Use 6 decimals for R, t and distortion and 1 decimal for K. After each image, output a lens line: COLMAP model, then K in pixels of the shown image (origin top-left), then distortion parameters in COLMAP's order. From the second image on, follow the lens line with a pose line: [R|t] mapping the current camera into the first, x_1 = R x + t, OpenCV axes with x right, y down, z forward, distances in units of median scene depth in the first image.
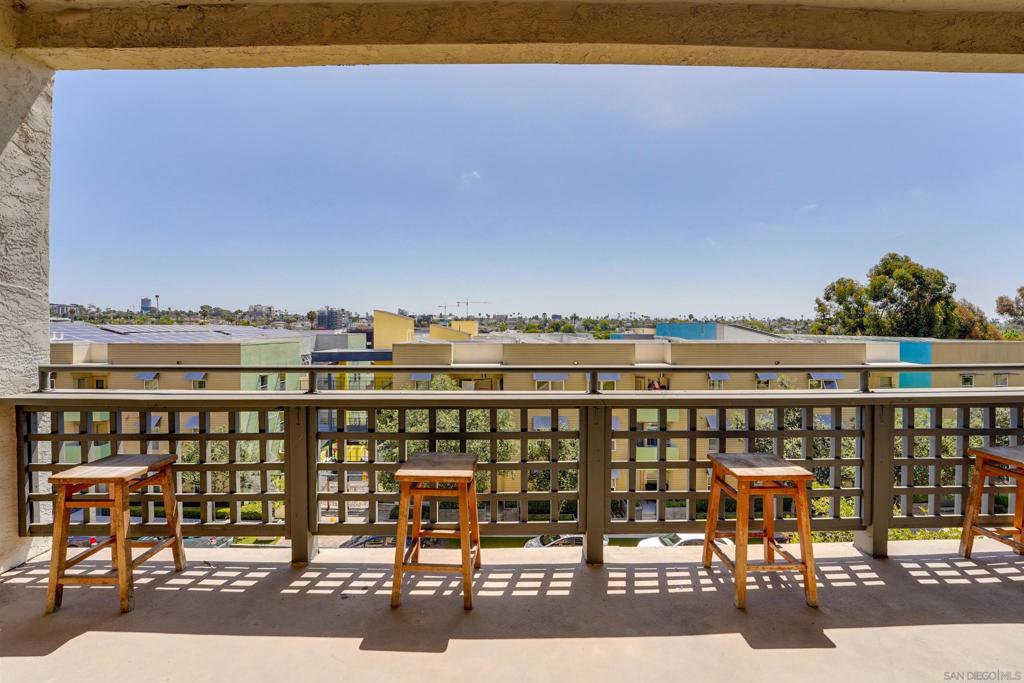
lens RADIAL K [[433.3, 0, 511.1], [0, 433.3, 329.9], [0, 0, 1]] dist [-0.026144, 0.000279]
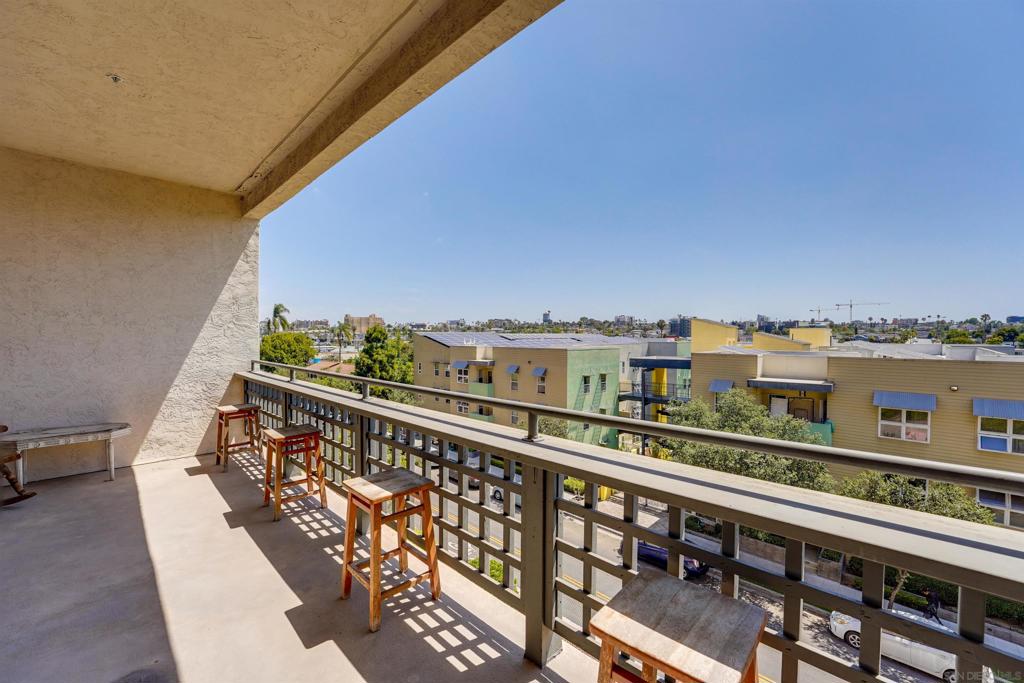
lens RADIAL K [[417.7, 0, 510.8], [0, 417.7, 344.5], [0, 0, 1]] dist [-0.029786, 0.004745]
pose [[0.699104, 0.016122, -0.714838, 0.105802], [-0.003810, 0.999816, 0.018823, -0.003108], [0.715009, -0.010436, 0.699037, 0.036201]]
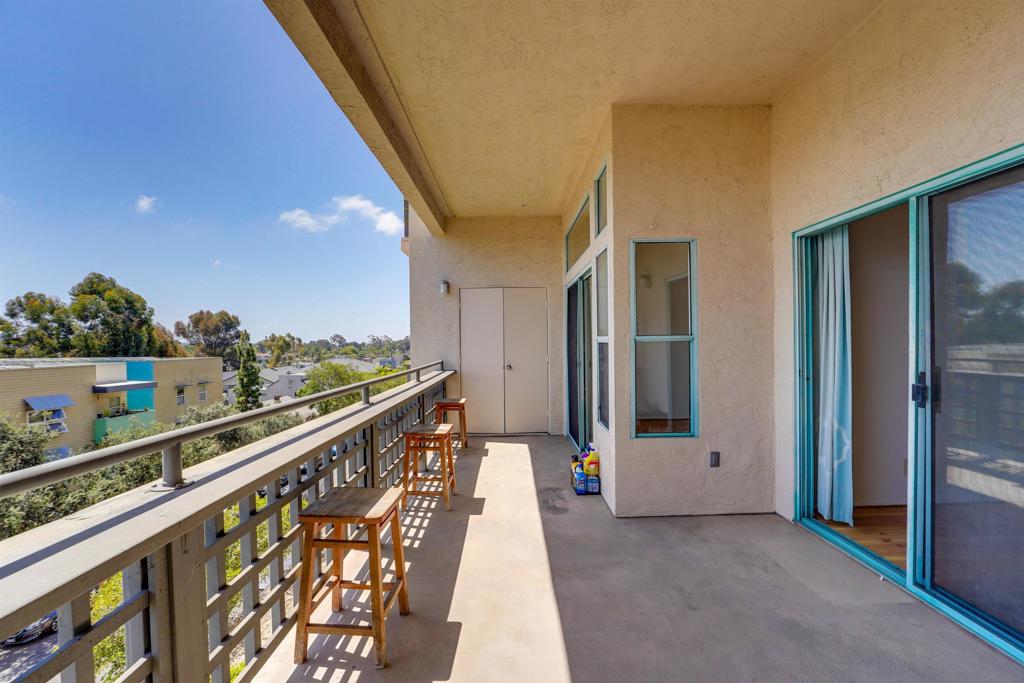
lens RADIAL K [[417.7, 0, 510.8], [0, 417.7, 344.5], [0, 0, 1]] dist [-0.029786, 0.004745]
pose [[0.010264, -0.007042, 0.999923, -0.073027], [0.021004, 0.999756, 0.006825, -0.001409], [-0.999727, 0.020933, 0.010409, 0.046825]]
